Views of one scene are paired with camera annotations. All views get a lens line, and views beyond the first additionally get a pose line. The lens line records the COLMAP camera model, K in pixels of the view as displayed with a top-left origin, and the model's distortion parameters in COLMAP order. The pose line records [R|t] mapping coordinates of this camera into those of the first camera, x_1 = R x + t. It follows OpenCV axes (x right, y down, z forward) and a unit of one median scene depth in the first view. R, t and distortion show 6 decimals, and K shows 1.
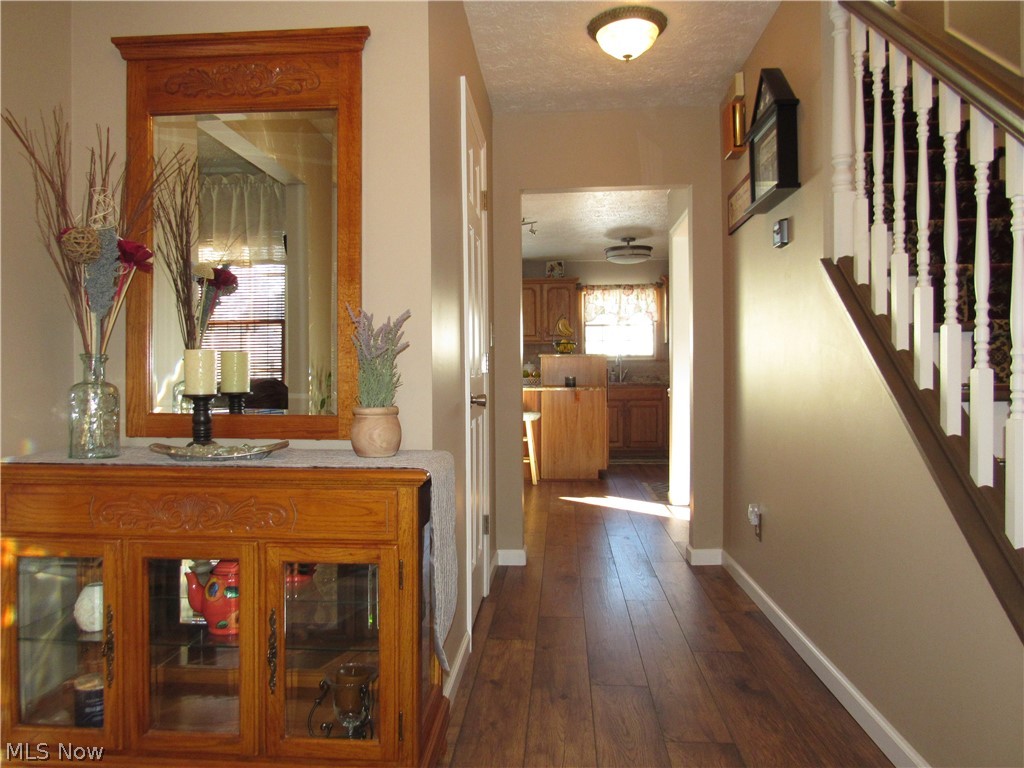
lens RADIAL K [[744.2, 0, 507.7], [0, 744.2, 384.9], [0, 0, 1]] dist [-0.012858, -0.001061]
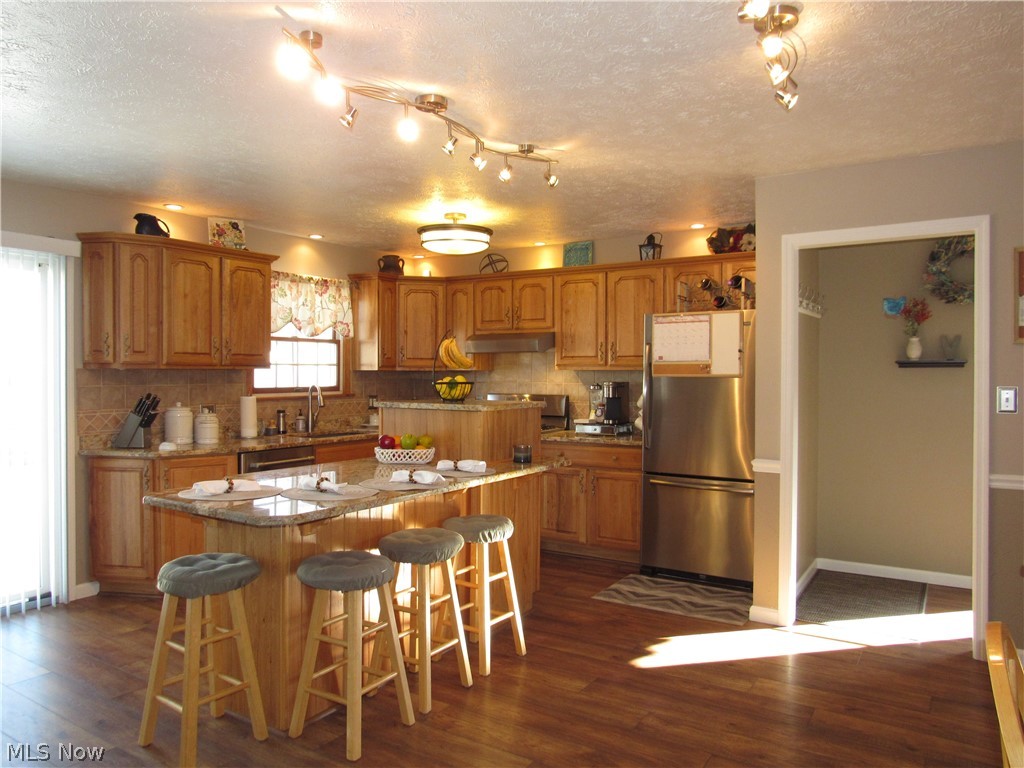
lens RADIAL K [[744.2, 0, 507.7], [0, 744.2, 384.9], [0, 0, 1]] dist [-0.012858, -0.001061]
pose [[0.472780, -0.011069, 0.881111, -0.785637], [0.010041, 0.999924, 0.007174, -0.112975], [-0.881123, 0.005456, 0.472855, 1.367484]]
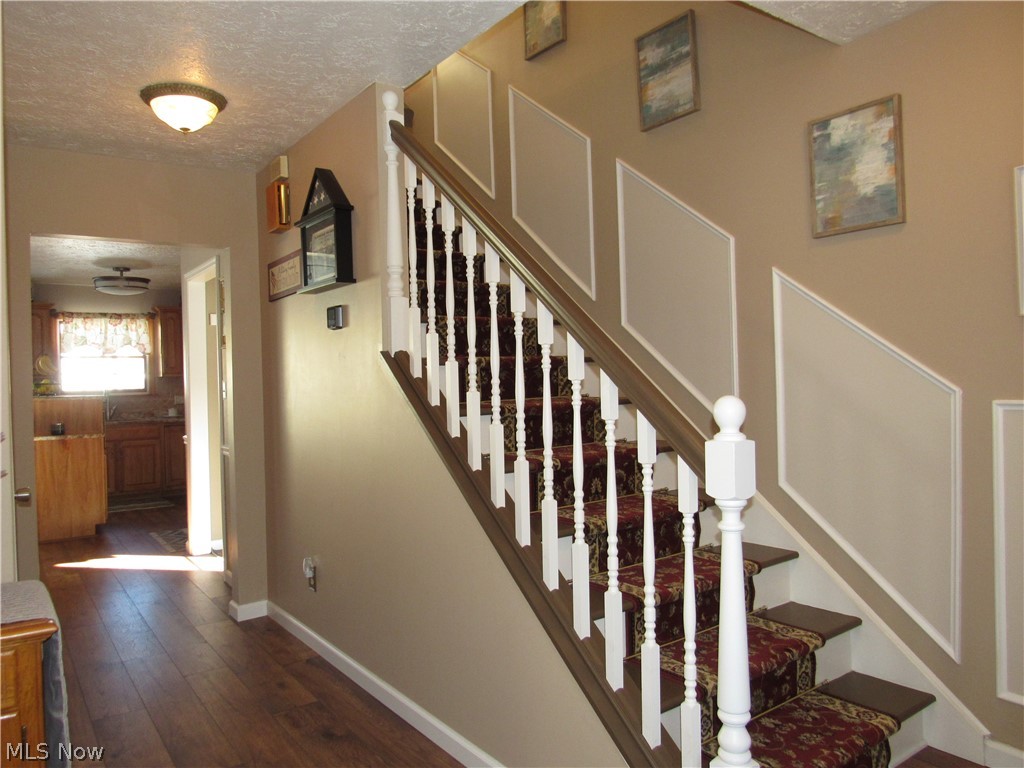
lens RADIAL K [[744.2, 0, 507.7], [0, 744.2, 384.9], [0, 0, 1]] dist [-0.012858, -0.001061]
pose [[0.771343, -0.014078, 0.636265, -0.115565], [0.024718, 0.999664, -0.007847, -0.067657], [-0.635940, 0.021780, 0.771431, -0.025367]]
